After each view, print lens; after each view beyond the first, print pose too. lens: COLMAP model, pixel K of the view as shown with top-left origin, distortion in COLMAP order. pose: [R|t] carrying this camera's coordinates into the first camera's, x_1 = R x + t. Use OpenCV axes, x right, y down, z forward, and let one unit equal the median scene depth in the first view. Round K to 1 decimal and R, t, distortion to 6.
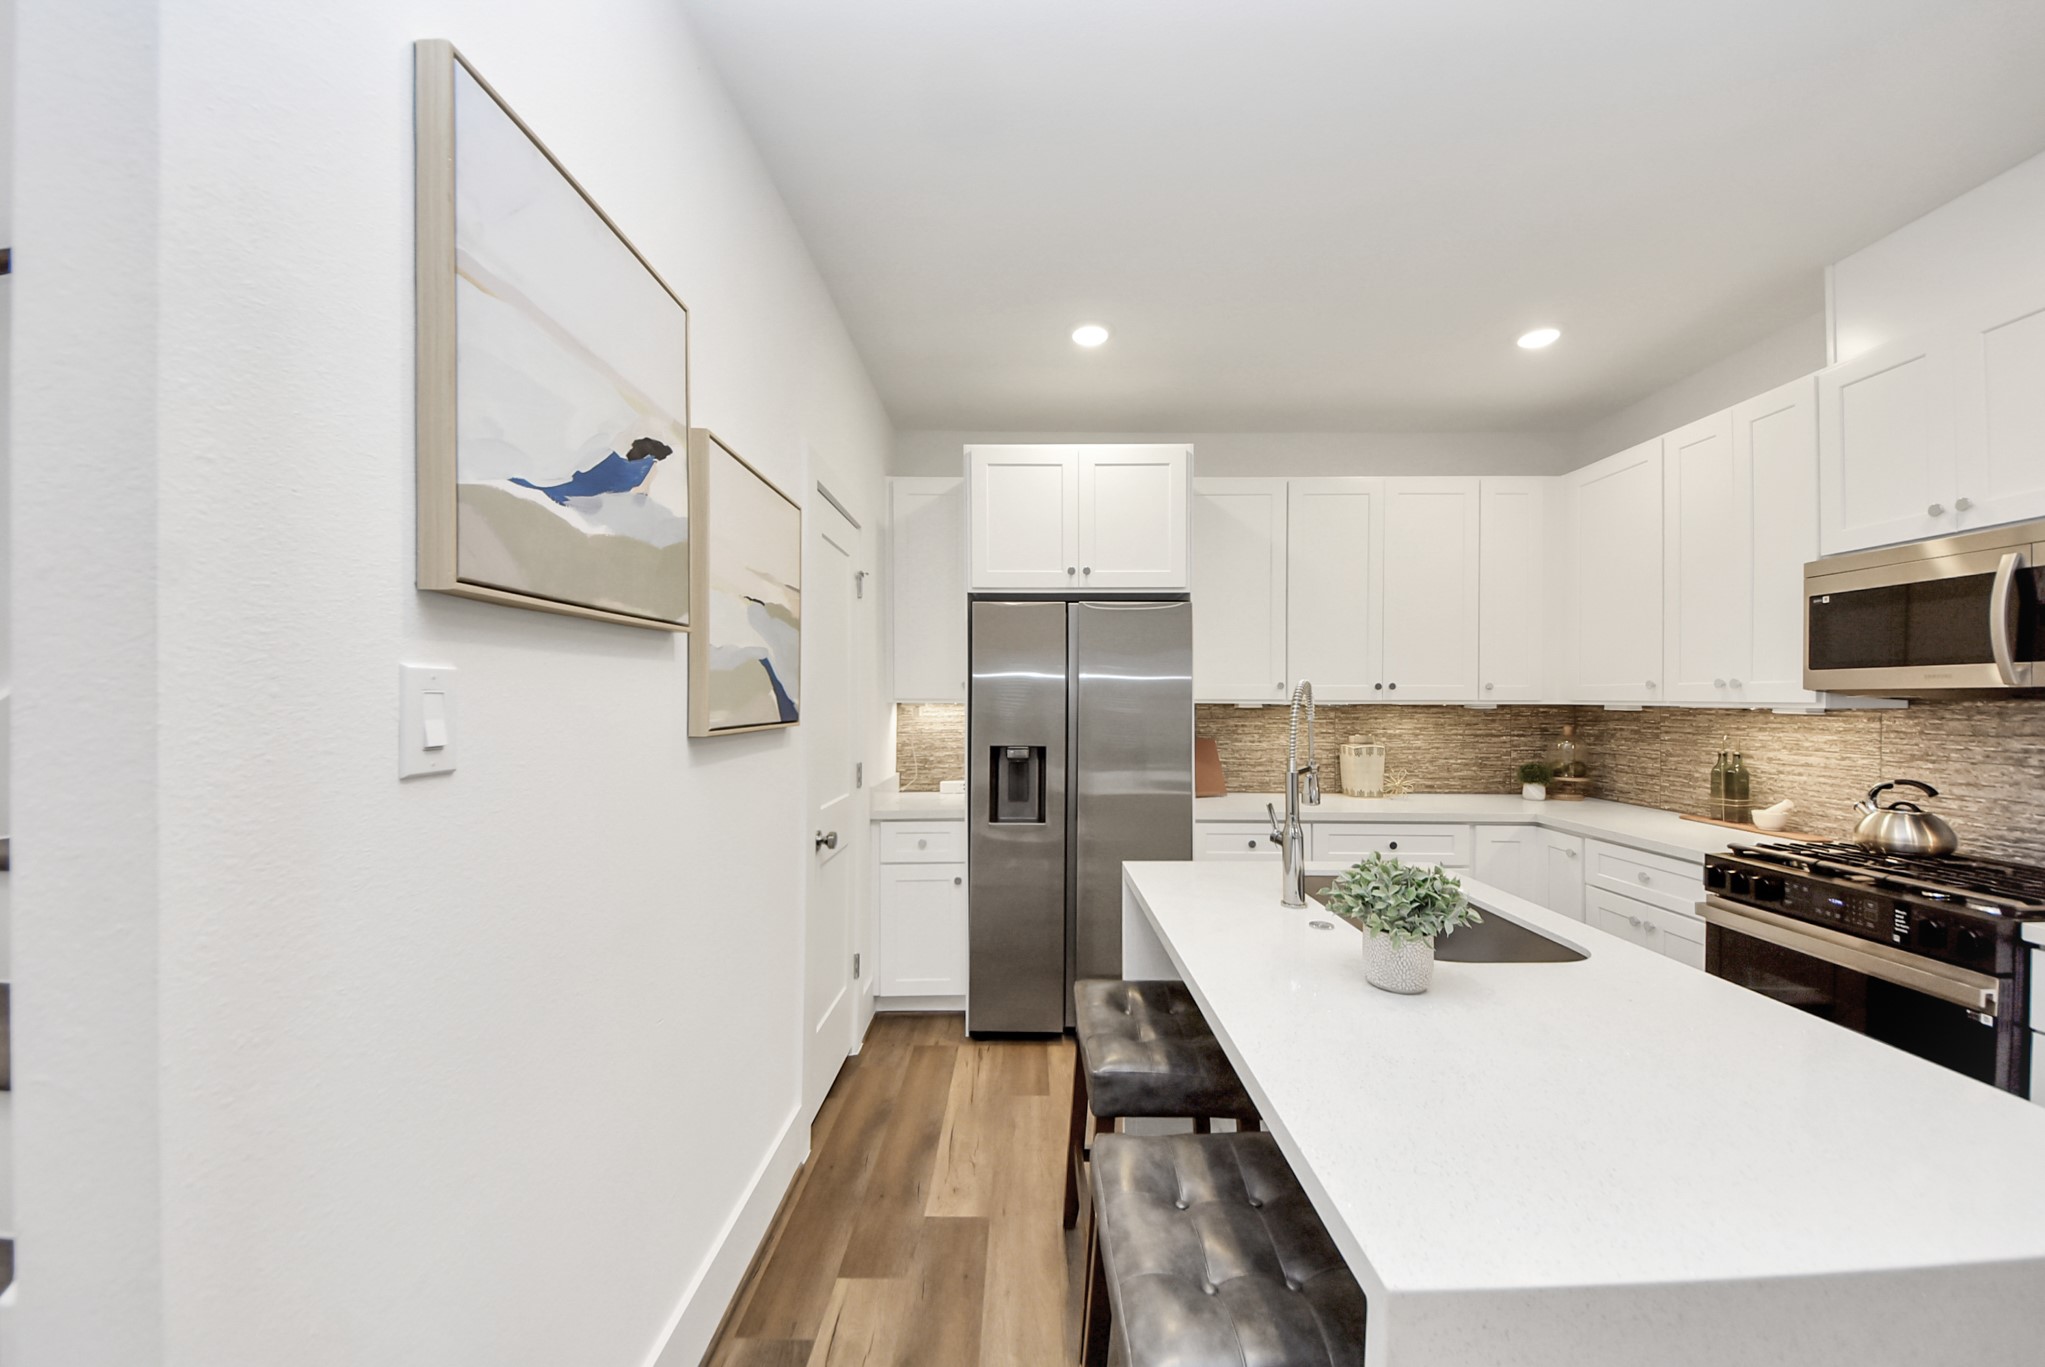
lens RADIAL K [[755.3, 0, 1040.7], [0, 755.3, 679.6], [0, 0, 1]] dist [-0.011138, -0.003106]
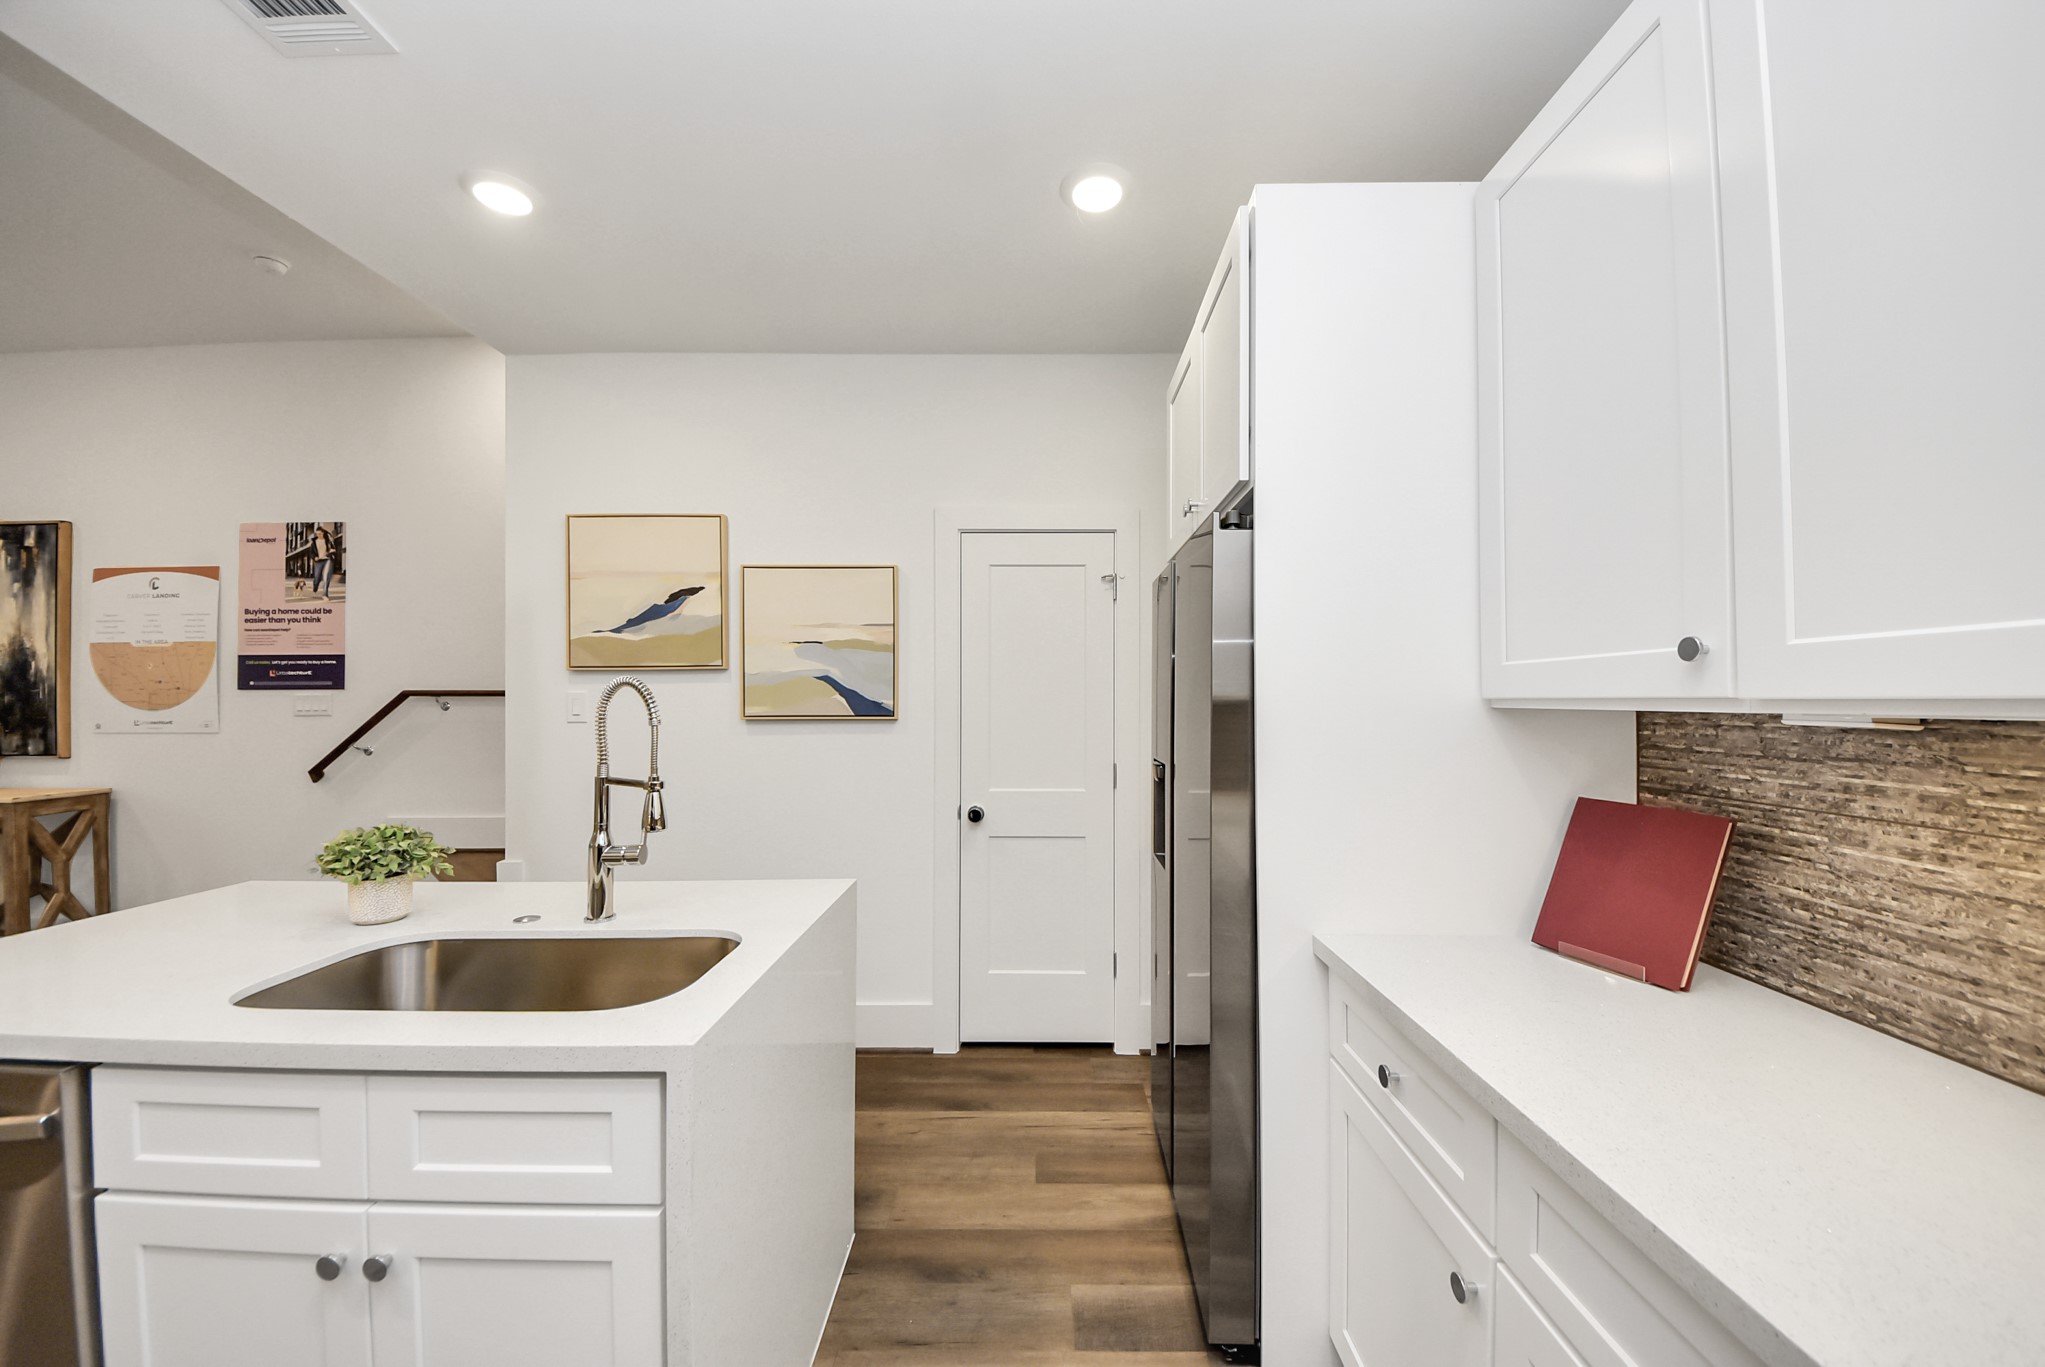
lens RADIAL K [[729.2, 0, 1040.7], [0, 729.2, 677.5], [0, 0, 1]] dist [0.002792, -0.000045]
pose [[-0.020731, -0.033602, -0.999220, 0.795589], [0.024858, 0.999109, -0.034114, 0.027867], [0.999476, -0.025546, -0.019877, 0.993879]]
